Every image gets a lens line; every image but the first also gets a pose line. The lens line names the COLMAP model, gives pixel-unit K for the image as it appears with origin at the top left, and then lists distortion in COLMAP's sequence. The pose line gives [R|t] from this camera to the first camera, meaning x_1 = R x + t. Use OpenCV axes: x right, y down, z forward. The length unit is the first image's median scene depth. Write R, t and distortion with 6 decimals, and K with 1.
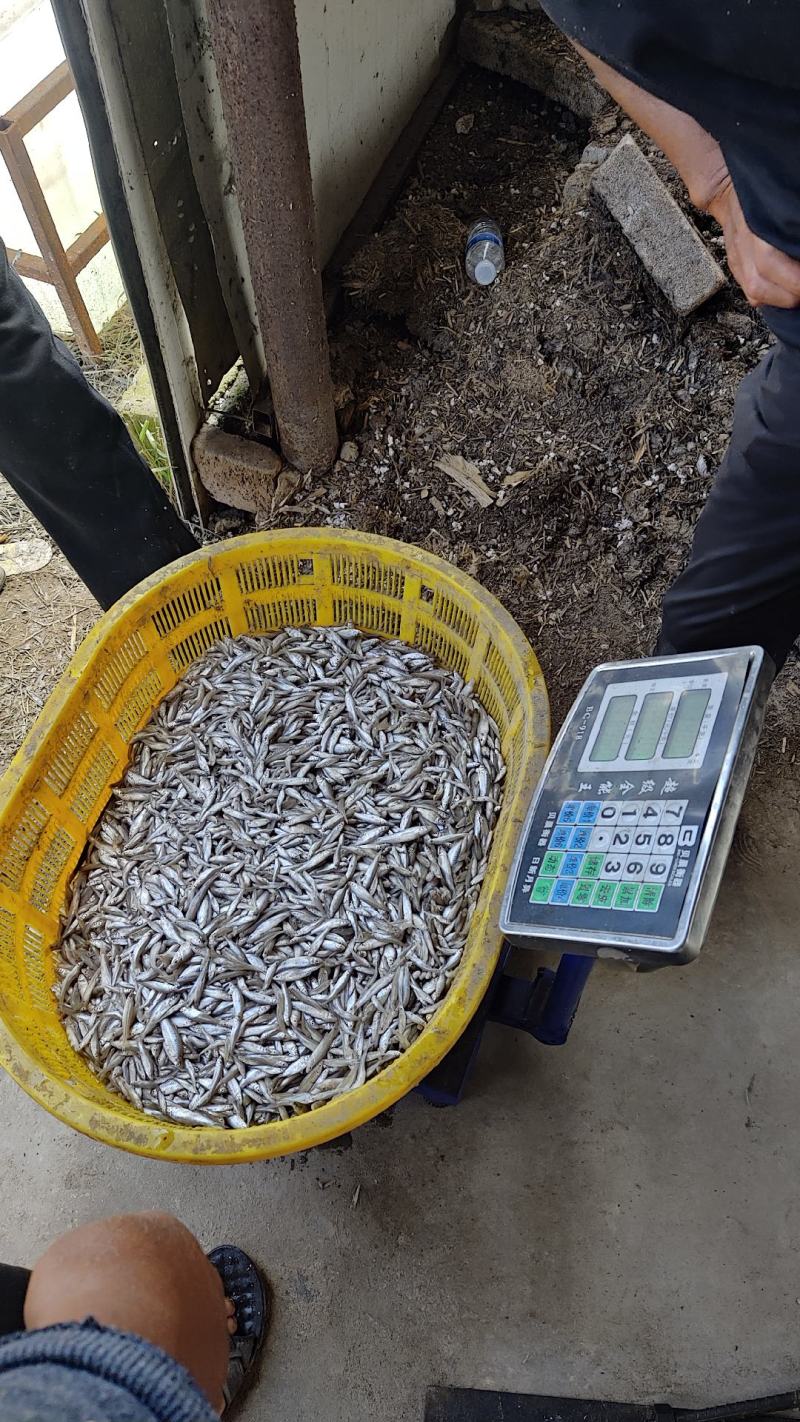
lens RADIAL K [[1034.1, 0, 400.0], [0, 1034.1, 711.0], [0, 0, 1]] dist [0.100417, -0.169029]
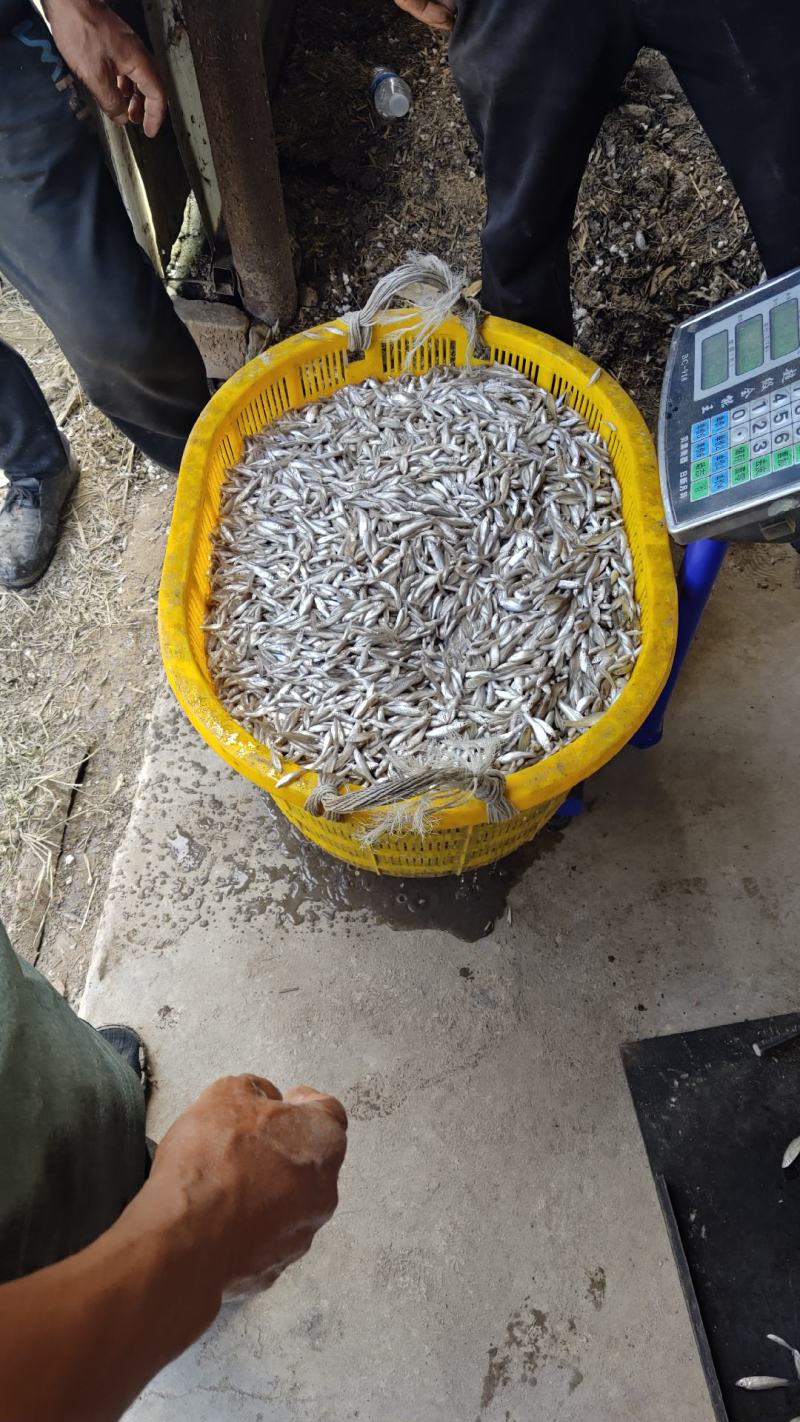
lens RADIAL K [[1034.1, 0, 400.0], [0, 1034.1, 711.0], [0, 0, 1]] dist [0.100417, -0.169029]
pose [[0.970126, -0.219891, 0.102491, -0.167222], [0.216135, 0.975253, 0.046552, 0.132050], [-0.110191, -0.023009, 0.993644, -0.061707]]
